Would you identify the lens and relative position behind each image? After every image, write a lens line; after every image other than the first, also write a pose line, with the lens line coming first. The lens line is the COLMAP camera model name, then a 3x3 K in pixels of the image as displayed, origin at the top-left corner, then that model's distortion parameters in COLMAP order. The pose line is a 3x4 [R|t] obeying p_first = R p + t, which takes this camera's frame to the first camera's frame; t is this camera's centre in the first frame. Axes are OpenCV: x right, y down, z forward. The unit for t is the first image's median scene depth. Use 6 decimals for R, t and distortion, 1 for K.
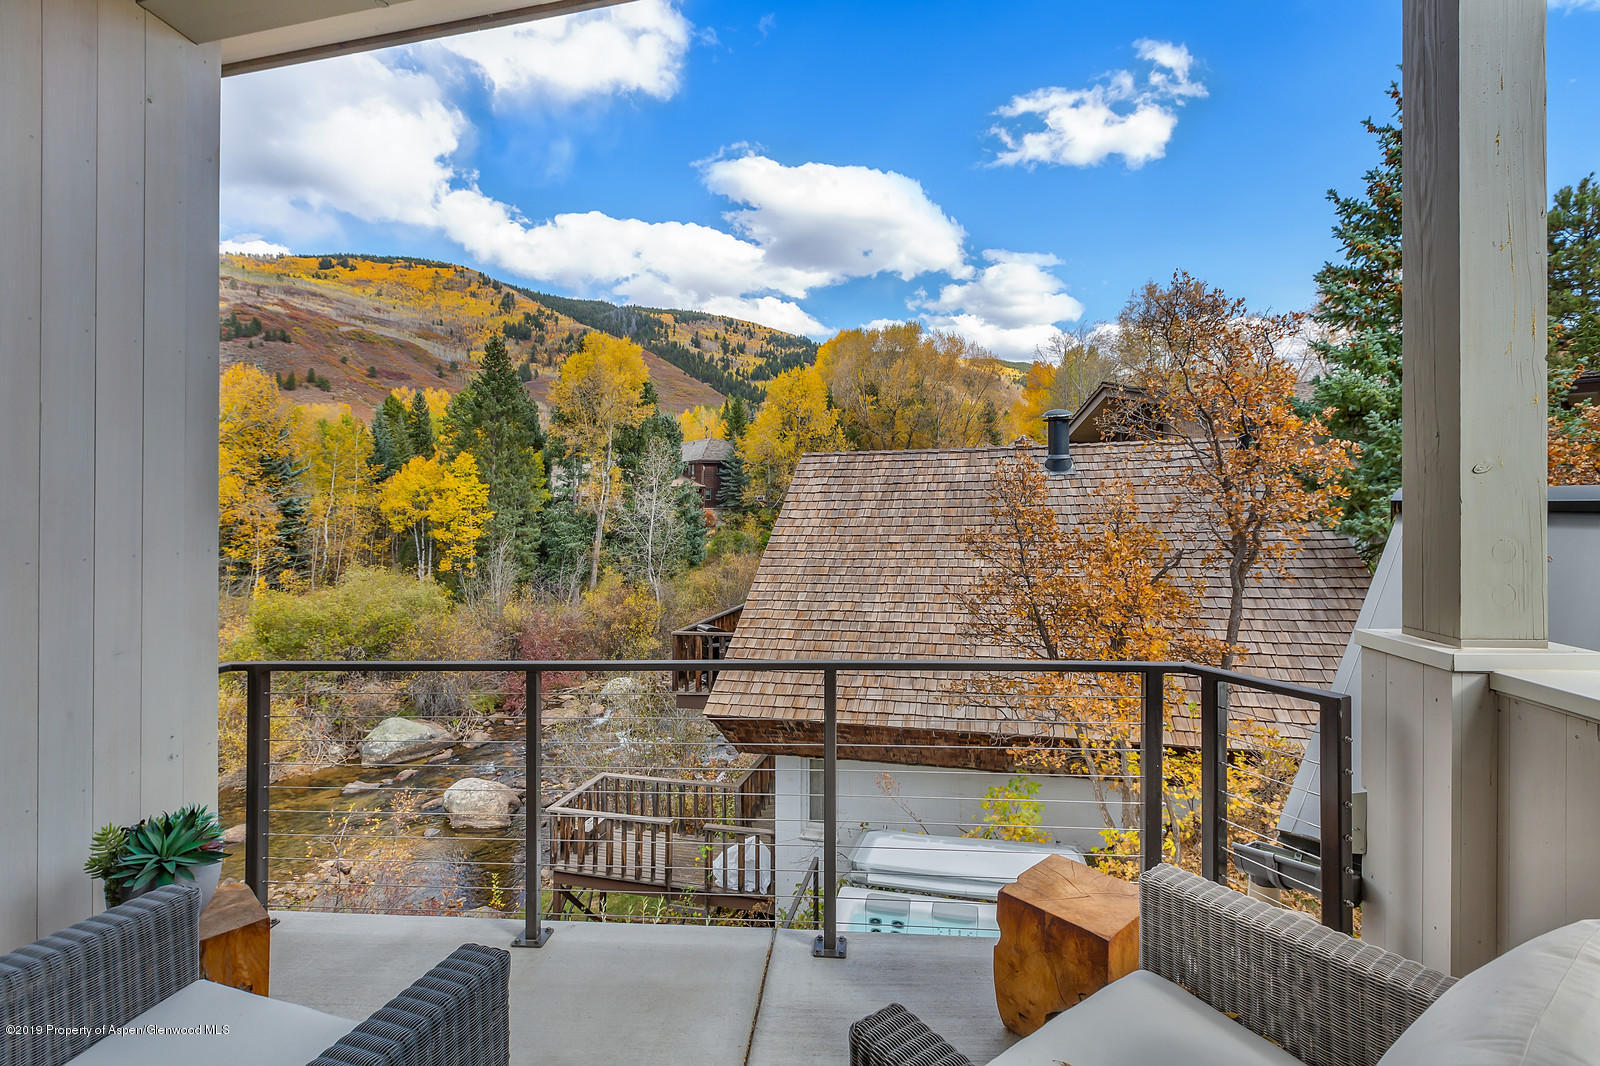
lens RADIAL K [[714.1, 0, 799.0], [0, 714.1, 494.1], [0, 0, 1]] dist [0.002272, 0.000229]
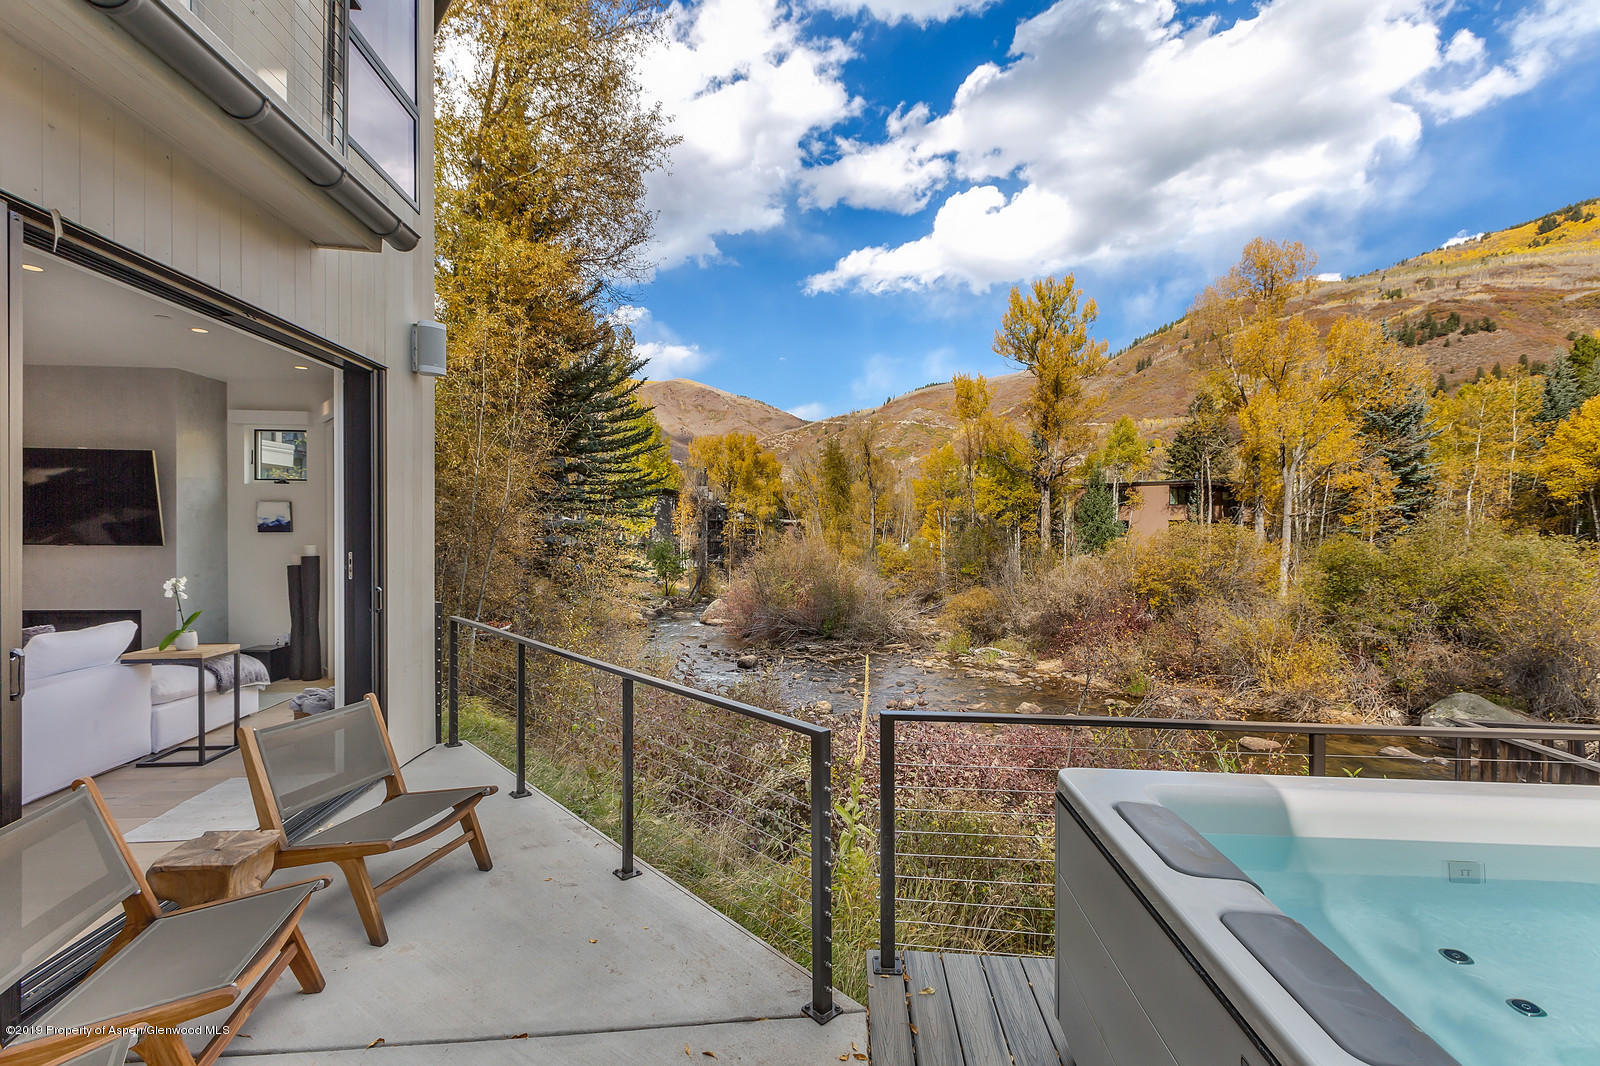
lens RADIAL K [[719.1, 0, 800.3], [0, 719.1, 527.8], [0, 0, 1]] dist [-0.002642, -0.001100]
pose [[0.172259, 0.017827, -0.984890, 0.033854], [0.001566, 0.999830, 0.018371, 0.059584], [0.985050, -0.004707, 0.172202, 0.078471]]
